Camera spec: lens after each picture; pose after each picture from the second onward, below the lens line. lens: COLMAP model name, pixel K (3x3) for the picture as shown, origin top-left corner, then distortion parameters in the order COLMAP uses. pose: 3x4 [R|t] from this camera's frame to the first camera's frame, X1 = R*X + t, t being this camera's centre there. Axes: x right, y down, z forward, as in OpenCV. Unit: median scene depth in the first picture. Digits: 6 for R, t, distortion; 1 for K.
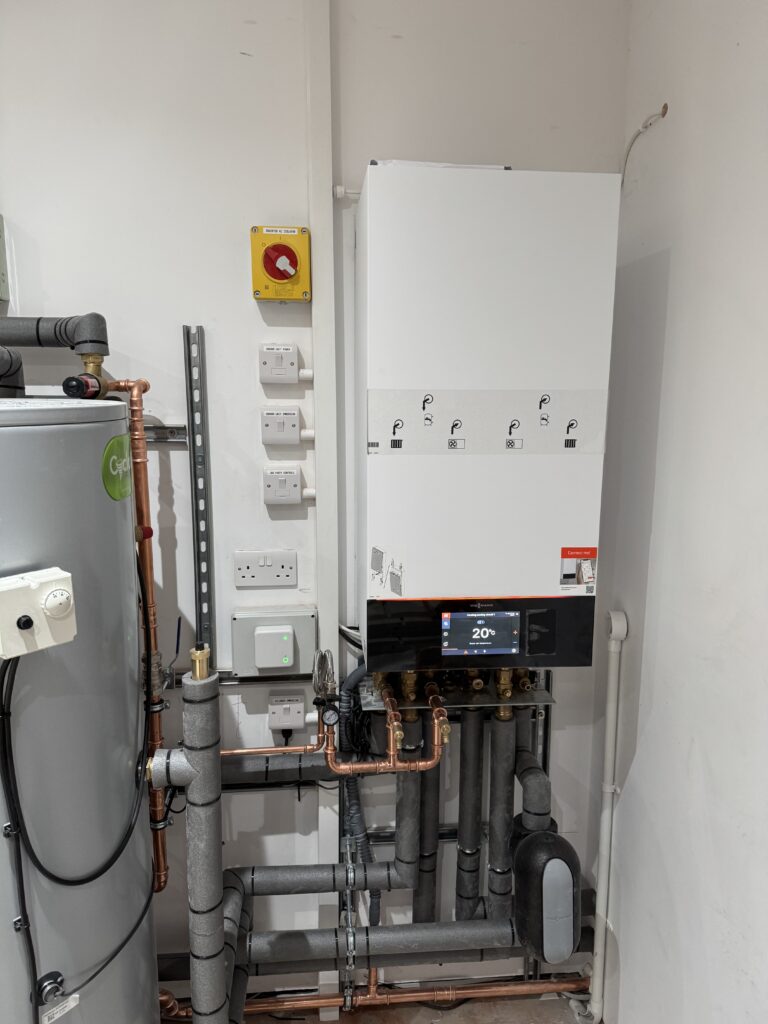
lens RADIAL K [[693.8, 0, 398.3], [0, 693.8, 510.4], [0, 0, 1]] dist [0.052964, -0.050159]
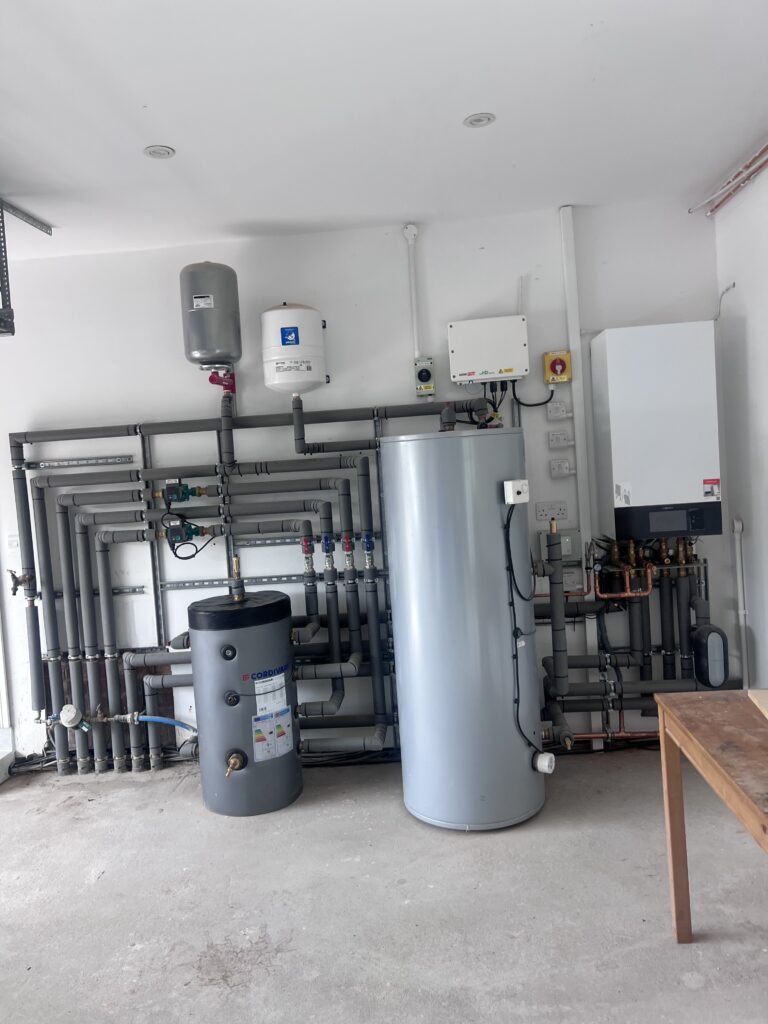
lens RADIAL K [[779.4, 0, 384.0], [0, 779.4, 512.0], [0, 0, 1]] dist [0.112326, -0.247010]
pose [[0.983835, -0.060865, -0.168418, -0.347895], [0.041262, 0.992211, -0.117538, 0.406793], [0.174260, 0.108689, 0.978683, -1.623296]]
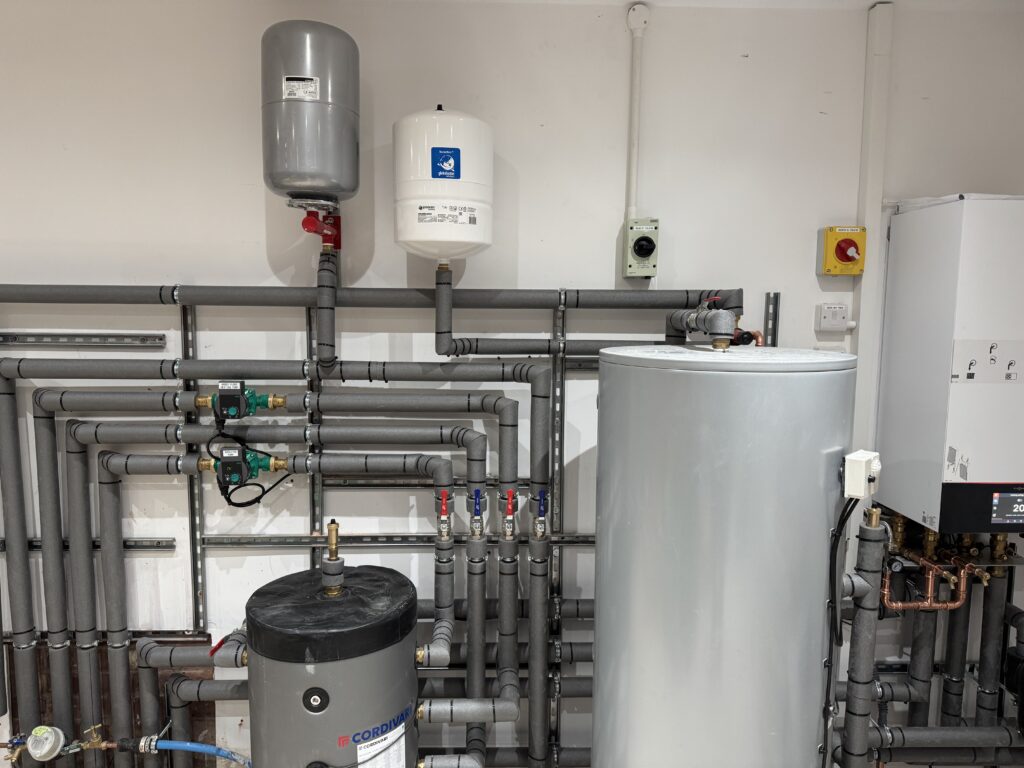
lens RADIAL K [[693.8, 0, 492.5], [0, 693.8, 389.0], [0, 0, 1]] dist [0.052964, -0.050159]
pose [[0.997842, 0.009680, -0.064940, -0.874532], [-0.013468, 0.998216, -0.058163, 0.030927], [0.064261, 0.058912, 0.996193, -0.527706]]
